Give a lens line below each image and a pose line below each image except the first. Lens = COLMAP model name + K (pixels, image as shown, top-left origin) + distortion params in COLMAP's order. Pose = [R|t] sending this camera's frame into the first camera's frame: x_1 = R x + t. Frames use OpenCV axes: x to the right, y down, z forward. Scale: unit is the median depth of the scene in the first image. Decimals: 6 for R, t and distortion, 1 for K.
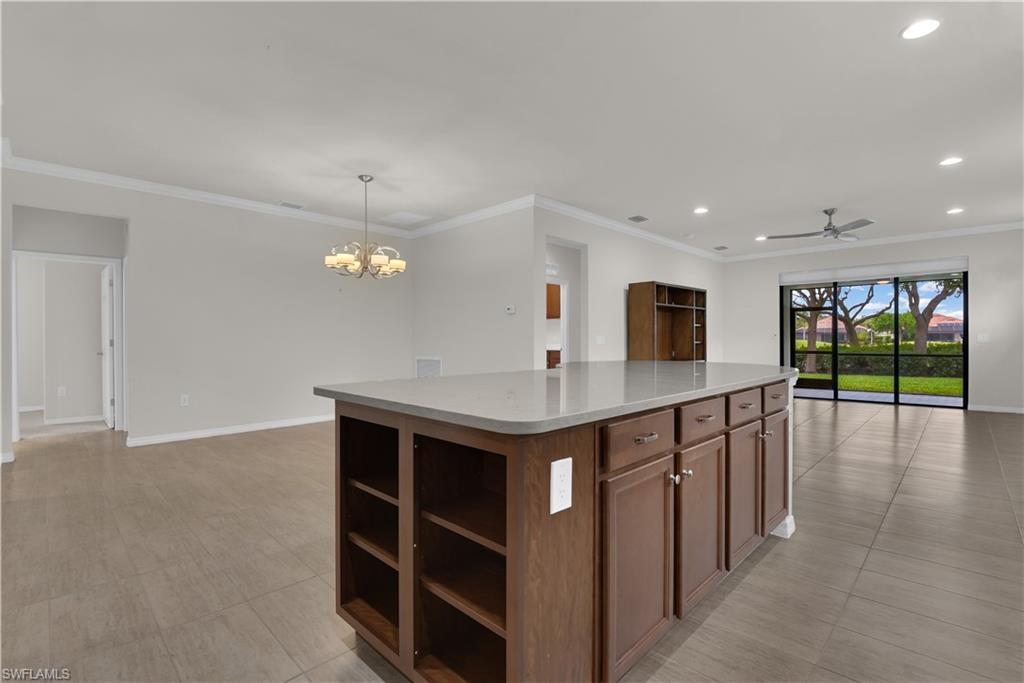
lens RADIAL K [[467.7, 0, 512.0], [0, 467.7, 341.5], [0, 0, 1]] dist [0.000501, -0.013314]
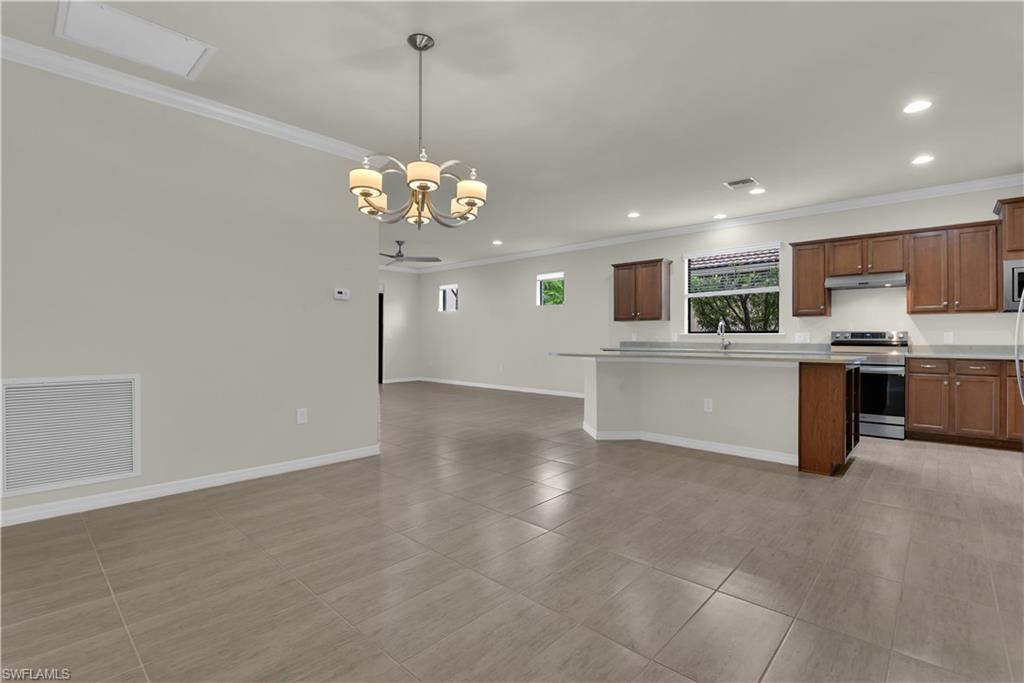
lens RADIAL K [[472.1, 0, 509.0], [0, 472.1, 338.0], [0, 0, 1]] dist [-0.001374, -0.013324]
pose [[-0.029279, 0.002232, 0.999569, -0.607625], [-0.000337, 0.999997, -0.002243, 0.000175], [-0.999571, -0.000402, -0.029278, 0.636174]]
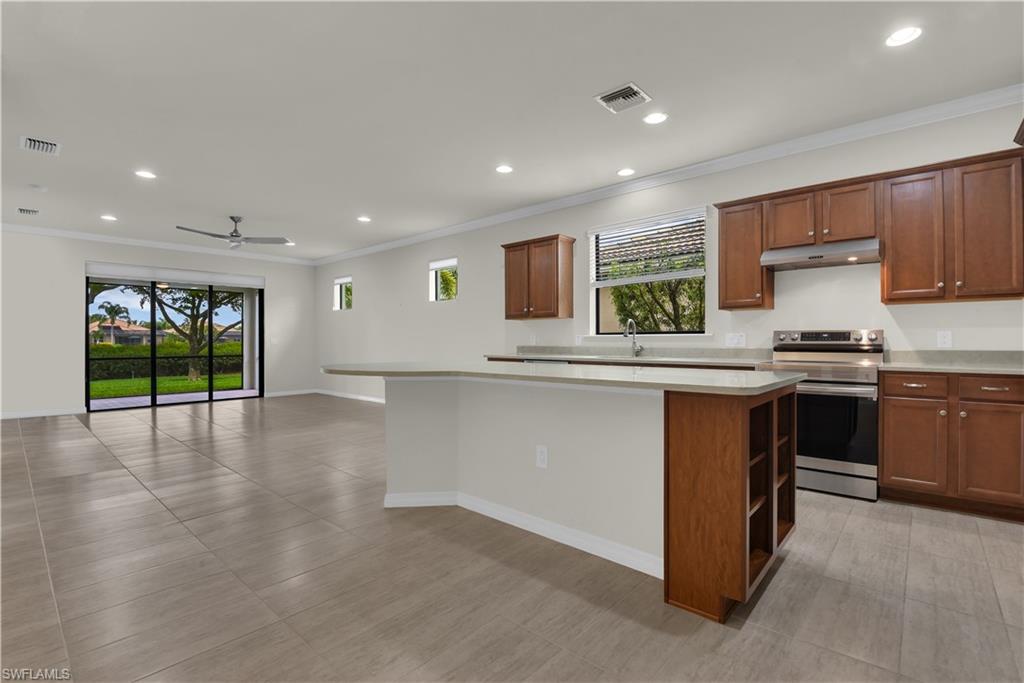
lens RADIAL K [[467.7, 0, 512.0], [0, 467.7, 341.5], [0, 0, 1]] dist [0.000501, -0.013314]
pose [[-0.050545, 0.001673, 0.998720, -0.340473], [0.004464, 0.999989, -0.001449, -0.001237], [-0.998712, 0.004386, -0.050552, 0.385538]]
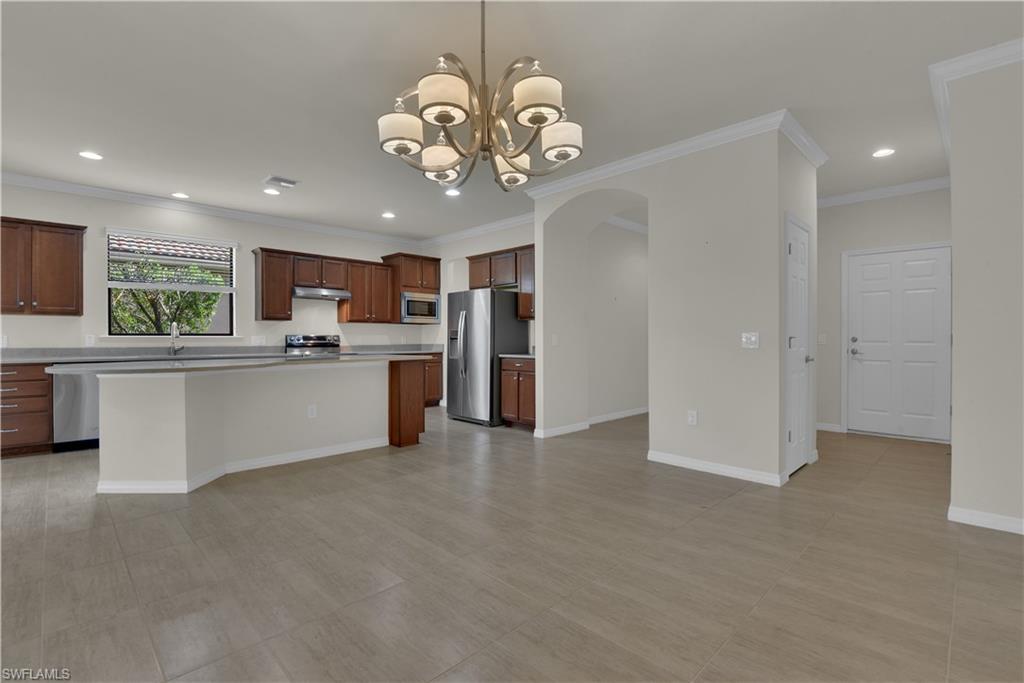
lens RADIAL K [[467.7, 0, 512.0], [0, 467.7, 341.5], [0, 0, 1]] dist [0.000501, -0.013314]
pose [[-0.999944, 0.005154, 0.009281, -0.235459], [0.005200, 0.999974, 0.004983, -0.003082], [-0.009256, 0.005031, -0.999945, 0.961230]]
